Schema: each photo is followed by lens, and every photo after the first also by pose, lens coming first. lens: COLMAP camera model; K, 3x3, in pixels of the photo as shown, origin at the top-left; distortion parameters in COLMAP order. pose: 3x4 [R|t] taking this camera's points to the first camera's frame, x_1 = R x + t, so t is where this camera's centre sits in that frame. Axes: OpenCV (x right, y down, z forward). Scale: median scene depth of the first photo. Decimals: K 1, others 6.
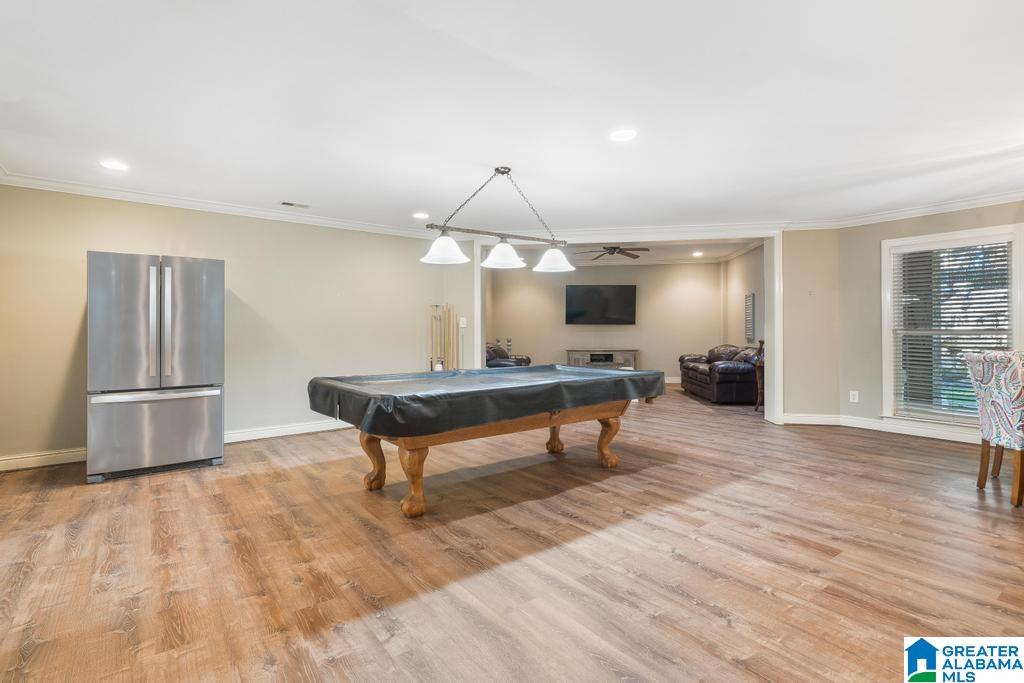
lens RADIAL K [[488.5, 0, 513.7], [0, 488.5, 334.5], [0, 0, 1]] dist [0.014964, -0.000001]
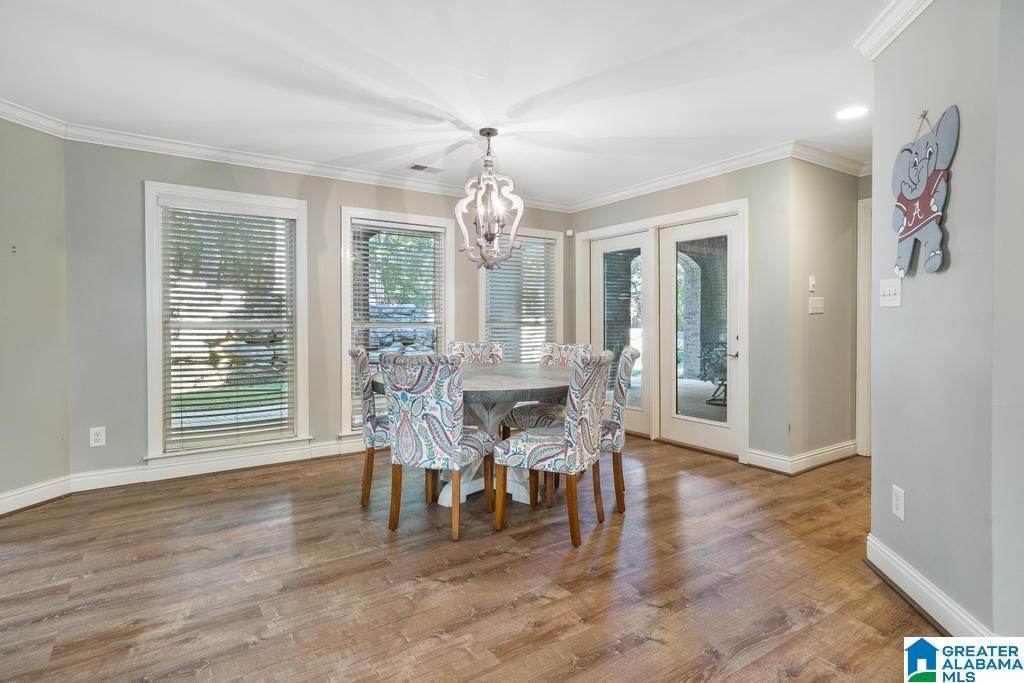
lens RADIAL K [[523.1, 0, 514.5], [0, 523.1, 333.1], [0, 0, 1]] dist [0.002649, -0.000046]
pose [[0.043955, -0.012577, 0.998954, 0.155286], [0.008173, 0.999892, 0.012230, -0.000997], [-0.999000, 0.007627, 0.044053, 0.800916]]
